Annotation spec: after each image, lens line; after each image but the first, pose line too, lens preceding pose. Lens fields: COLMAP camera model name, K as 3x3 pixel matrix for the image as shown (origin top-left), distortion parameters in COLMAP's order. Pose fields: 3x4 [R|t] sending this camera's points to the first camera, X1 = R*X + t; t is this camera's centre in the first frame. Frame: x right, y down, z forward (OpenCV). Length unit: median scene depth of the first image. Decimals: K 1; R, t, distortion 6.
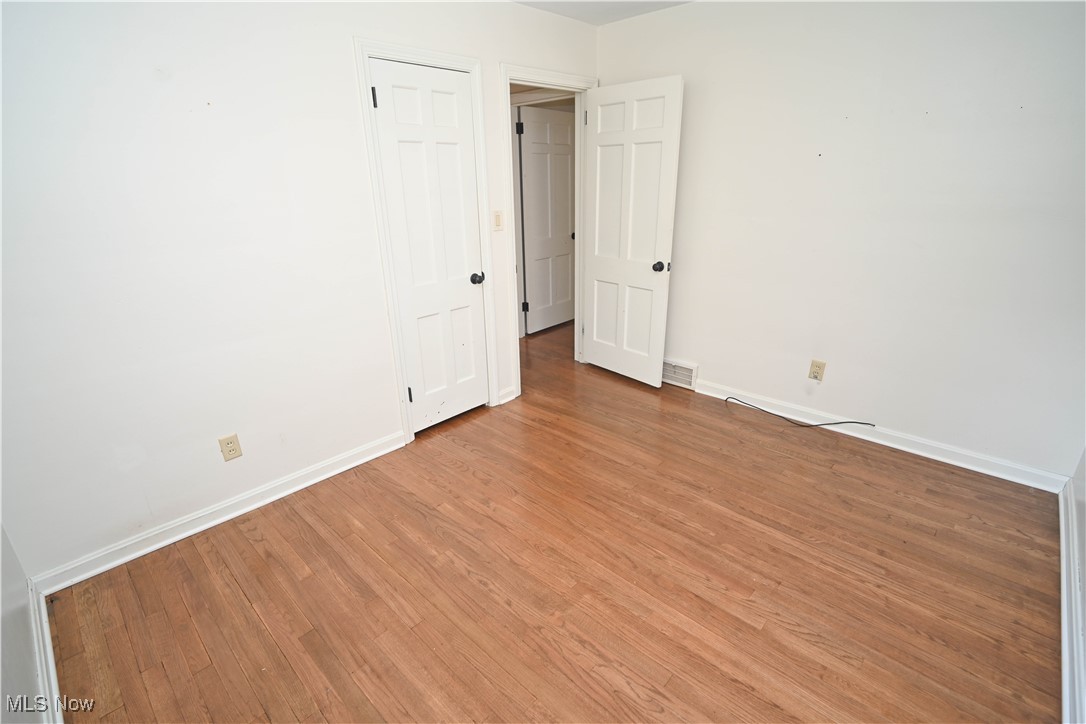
lens RADIAL K [[504.5, 0, 541.7], [0, 504.5, 360.8], [0, 0, 1]] dist [-0.006108, -0.001748]
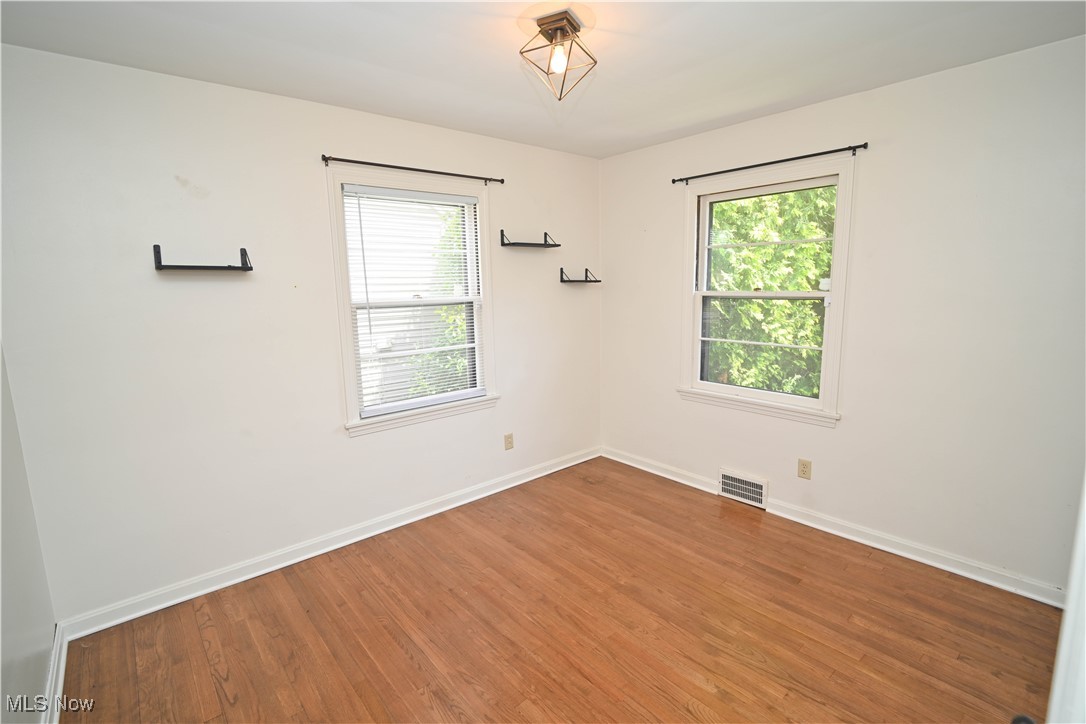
lens RADIAL K [[504.5, 0, 541.7], [0, 504.5, 360.8], [0, 0, 1]] dist [-0.006108, -0.001748]
pose [[-0.994548, 0.027806, 0.100501, 0.077681], [0.073362, 0.871515, 0.484850, -0.588736], [-0.074106, 0.489580, -0.868804, 1.566099]]
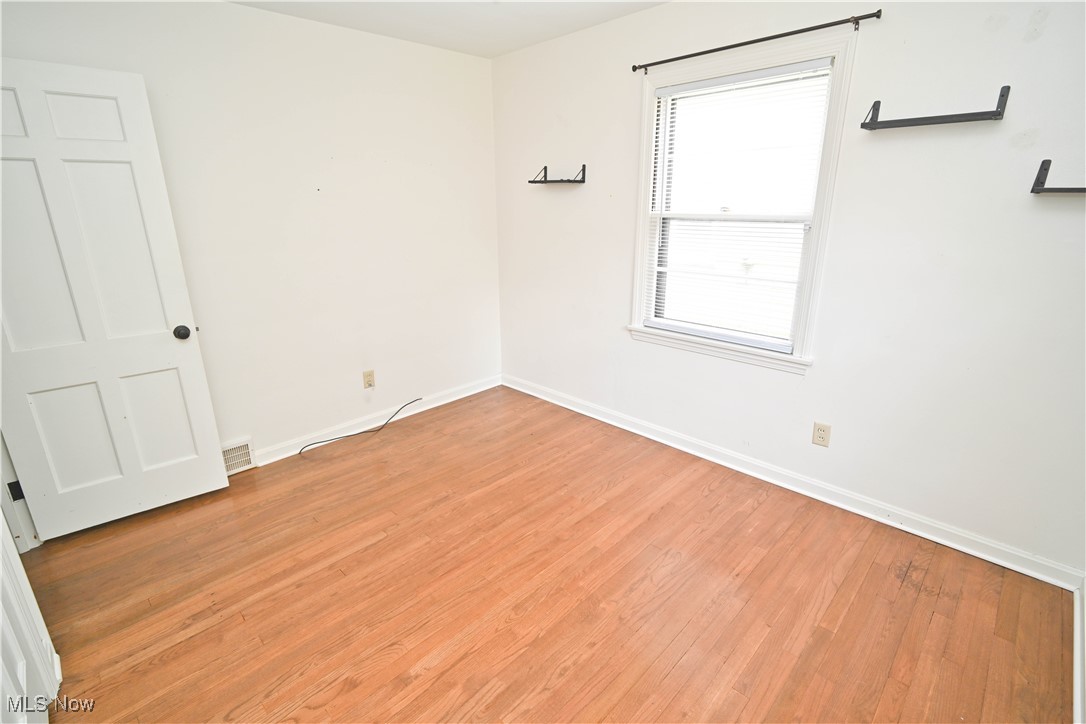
lens RADIAL K [[504.5, 0, 541.7], [0, 504.5, 360.8], [0, 0, 1]] dist [-0.006108, -0.001748]
pose [[0.019857, -0.282353, 0.959105, -0.687708], [0.354837, 0.898836, 0.257264, -0.228958], [-0.934717, 0.335218, 0.118037, 0.668354]]
